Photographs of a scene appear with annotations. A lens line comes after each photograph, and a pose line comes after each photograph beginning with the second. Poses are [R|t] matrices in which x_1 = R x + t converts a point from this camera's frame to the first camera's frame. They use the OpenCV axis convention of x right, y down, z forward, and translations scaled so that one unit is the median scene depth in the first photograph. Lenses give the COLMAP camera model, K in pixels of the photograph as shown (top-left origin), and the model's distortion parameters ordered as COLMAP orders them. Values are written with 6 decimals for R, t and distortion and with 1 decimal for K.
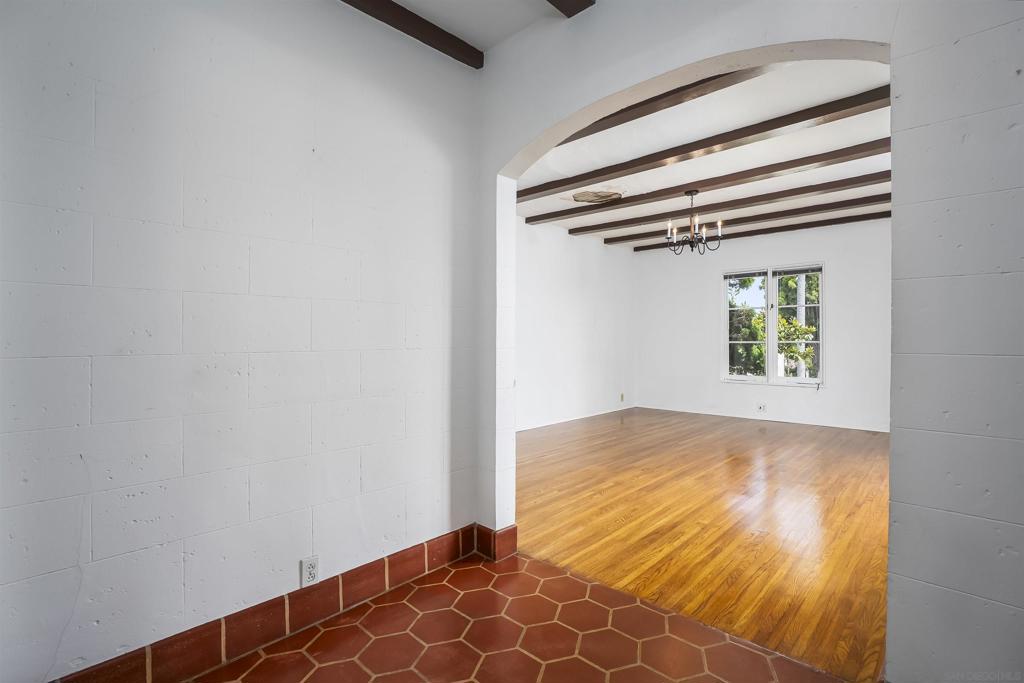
lens RADIAL K [[482.1, 0, 512.0], [0, 482.1, 341.5], [0, 0, 1]] dist [0.000041, 0.000071]
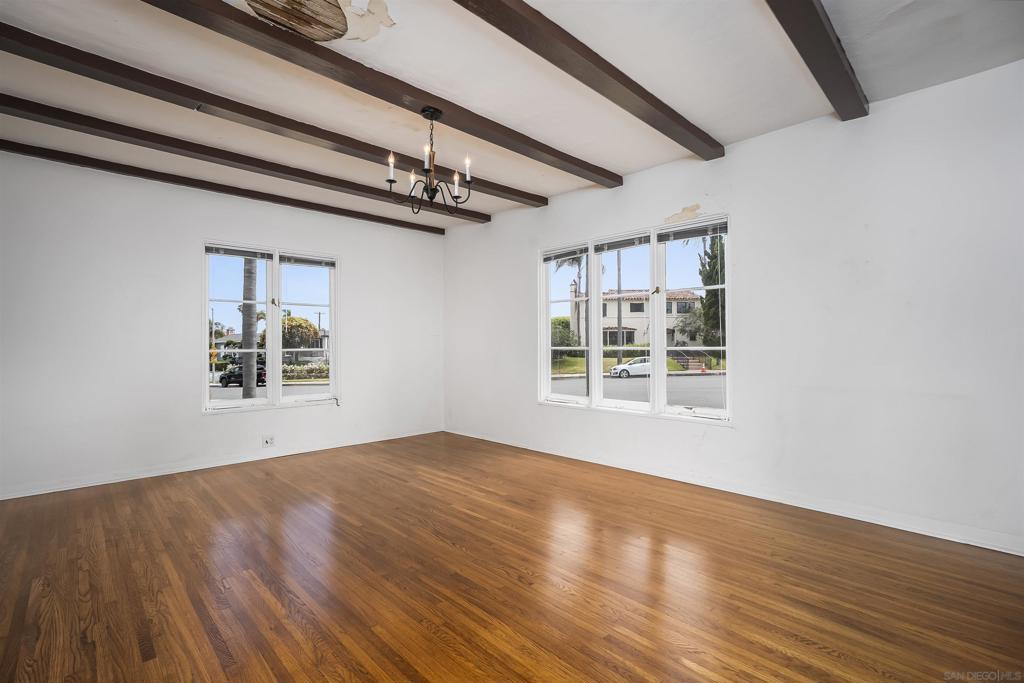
lens RADIAL K [[469.2, 0, 513.6], [0, 469.2, 350.4], [0, 0, 1]] dist [-0.040880, 0.014783]
pose [[0.049464, -0.014231, 0.998674, -0.371853], [0.007881, 0.999873, 0.013857, -0.012654], [-0.998745, 0.007185, 0.049570, 1.408021]]
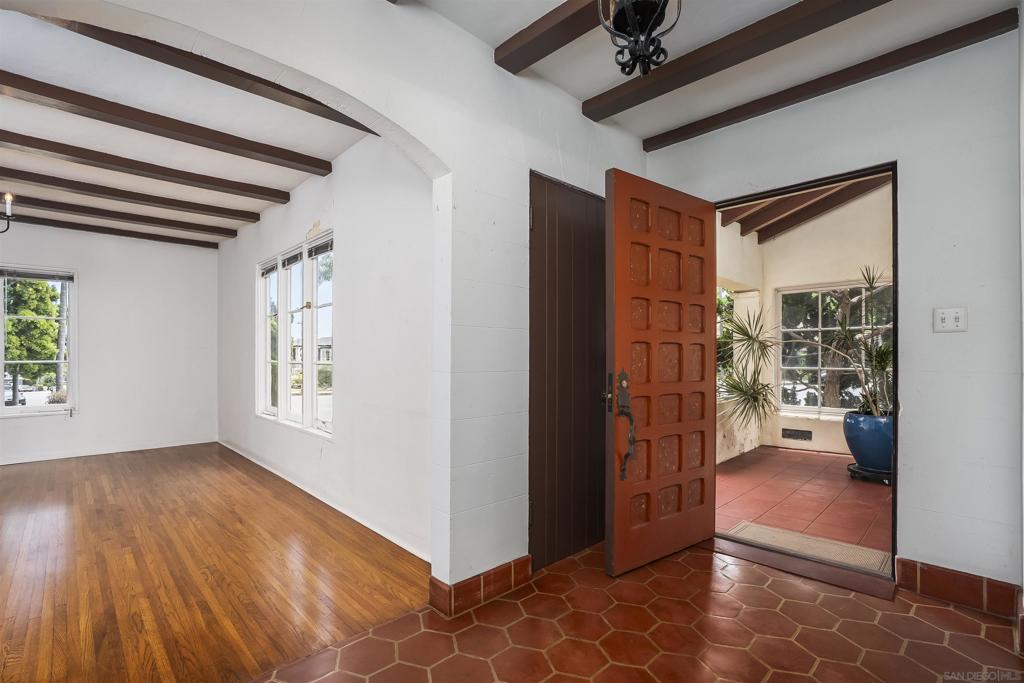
lens RADIAL K [[470.0, 0, 510.8], [0, 470.0, 358.5], [0, 0, 1]] dist [-0.003040, -0.000272]
pose [[0.062225, -0.003991, 0.998054, -0.341291], [0.000495, 0.999992, 0.003968, -0.013212], [-0.998062, 0.000248, 0.062227, 0.344752]]
